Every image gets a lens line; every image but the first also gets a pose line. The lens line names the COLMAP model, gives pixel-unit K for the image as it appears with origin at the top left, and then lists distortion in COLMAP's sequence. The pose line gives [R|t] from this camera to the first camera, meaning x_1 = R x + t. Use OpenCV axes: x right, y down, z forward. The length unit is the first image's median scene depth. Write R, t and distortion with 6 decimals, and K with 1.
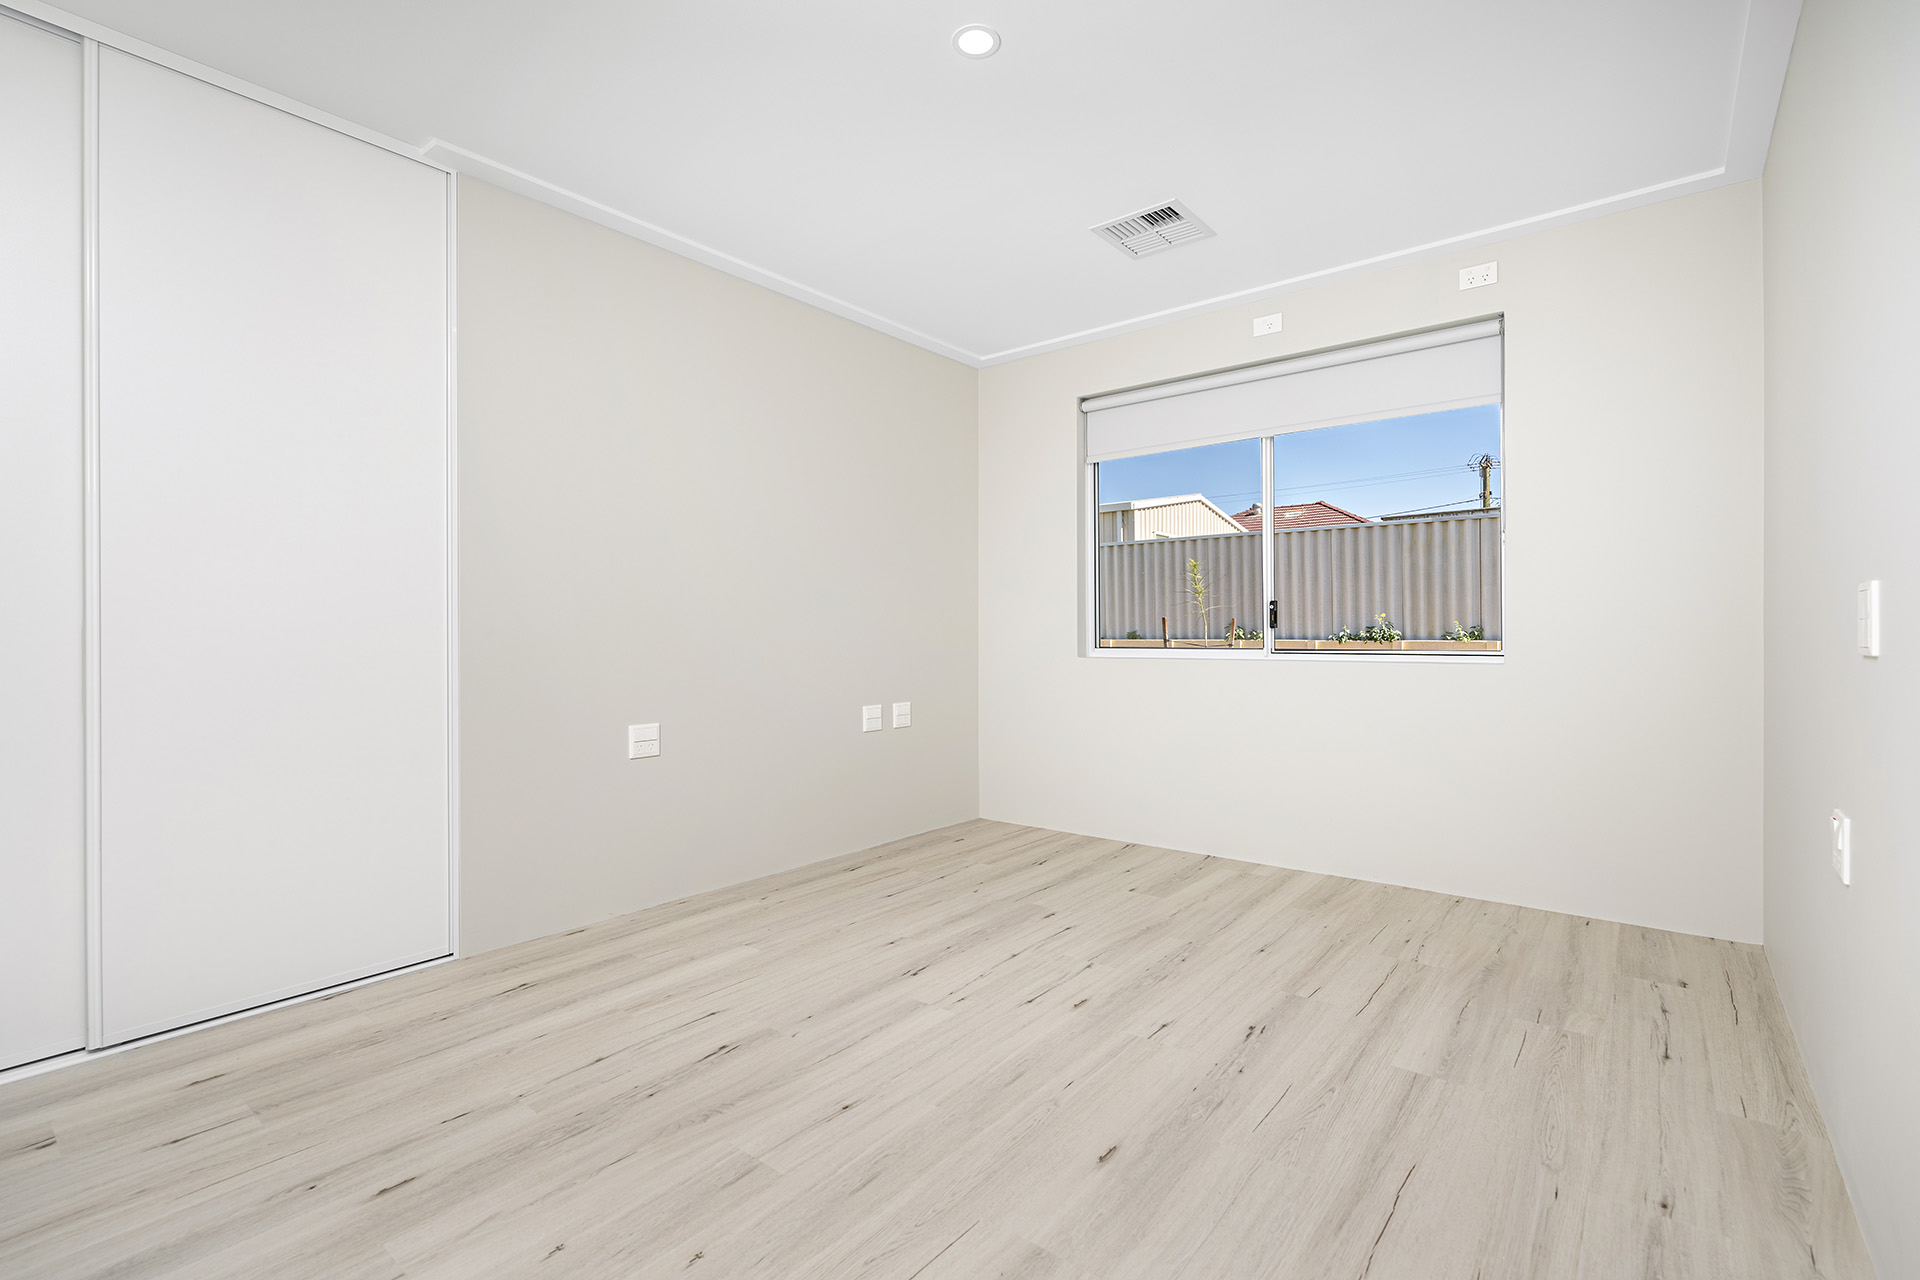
lens RADIAL K [[879.7, 0, 952.3], [0, 879.7, 629.8], [0, 0, 1]] dist [-0.003573, 0.001120]
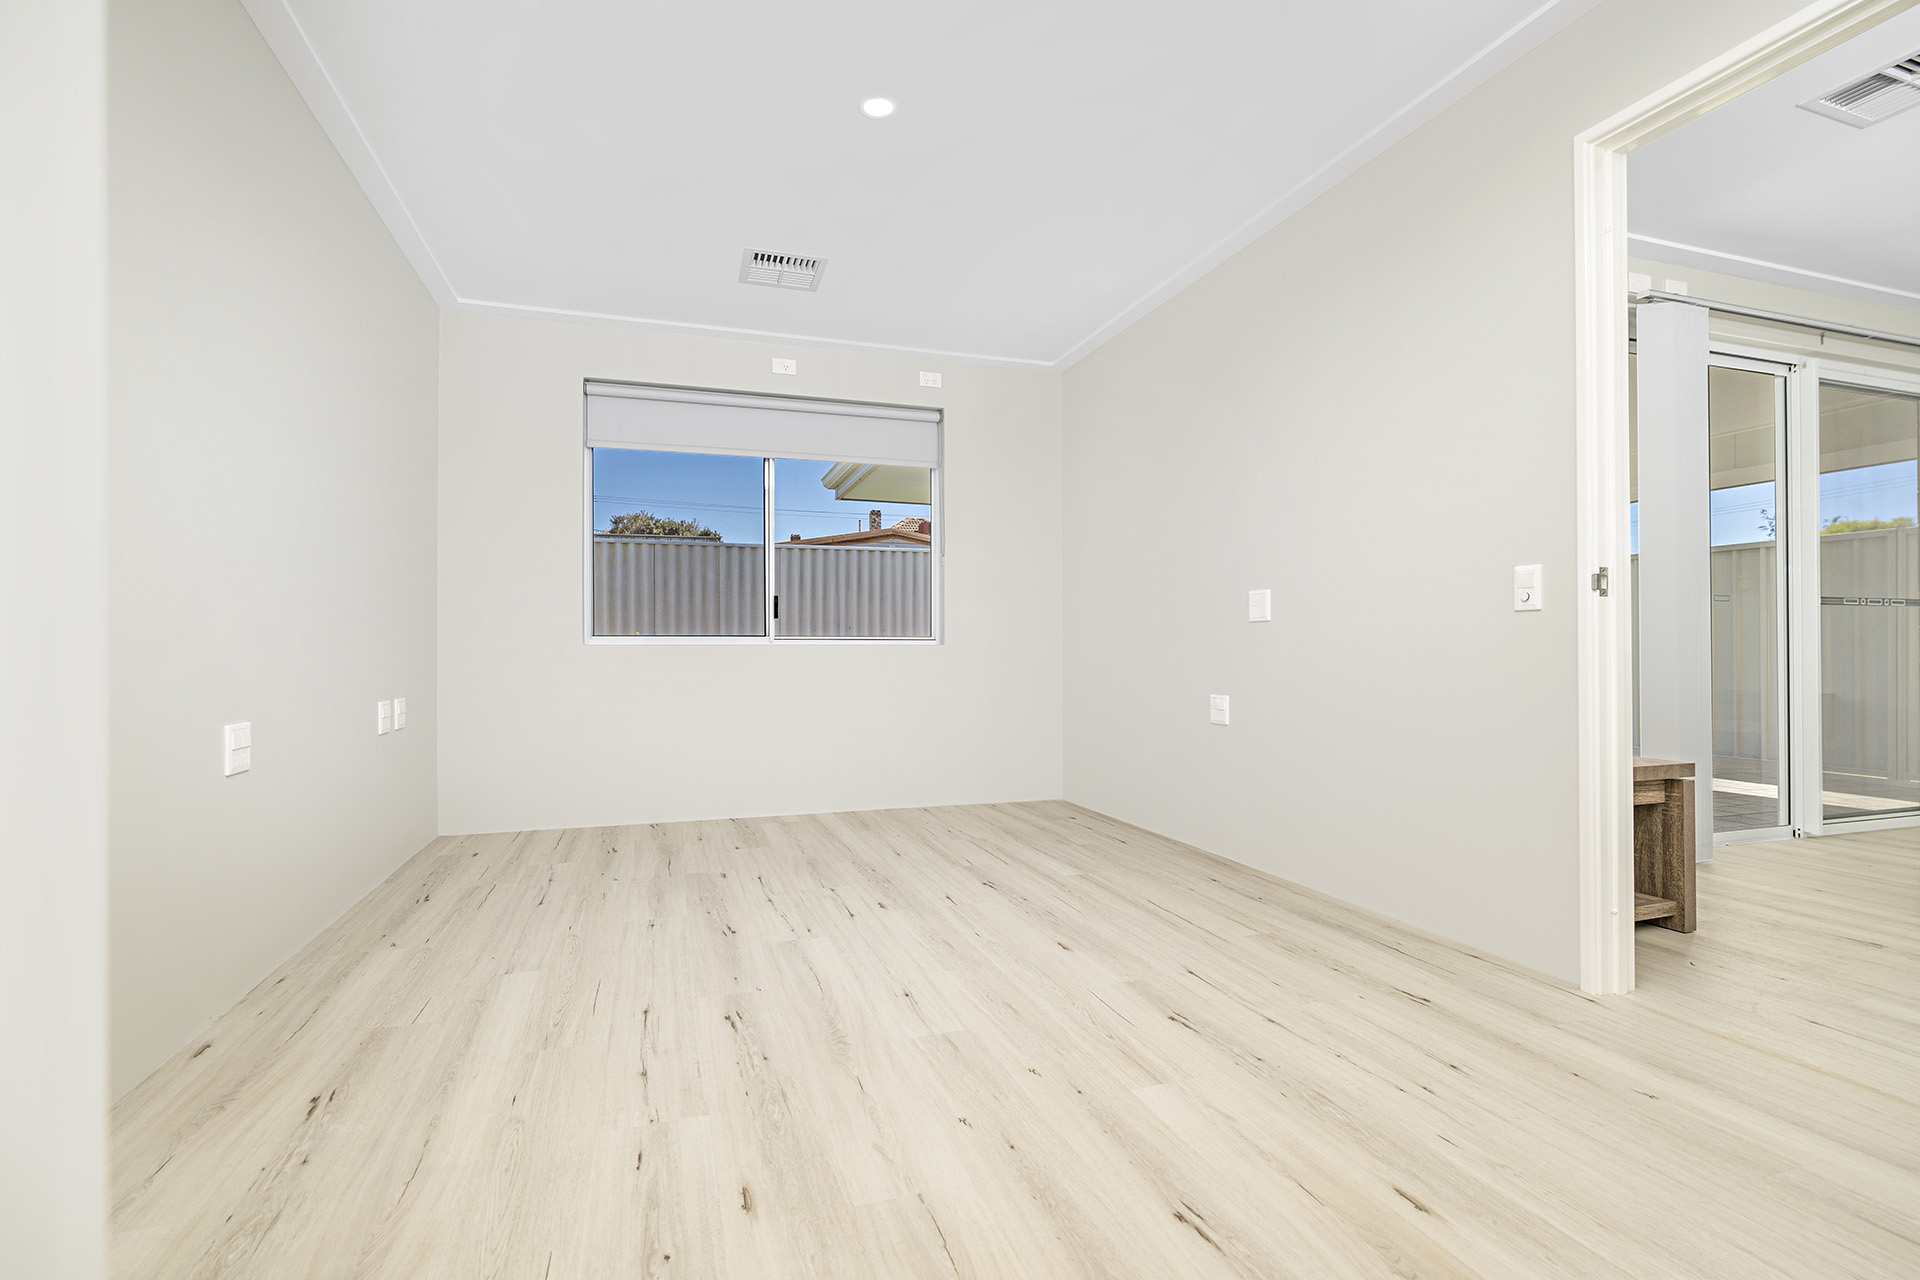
lens RADIAL K [[879.7, 0, 957.4], [0, 879.7, 648.7], [0, 0, 1]] dist [-0.003573, 0.001120]
pose [[0.533331, 0.004914, 0.845893, -0.637221], [-0.004173, 0.999986, -0.003179, 0.050926], [-0.845897, -0.001834, 0.533344, 0.189122]]
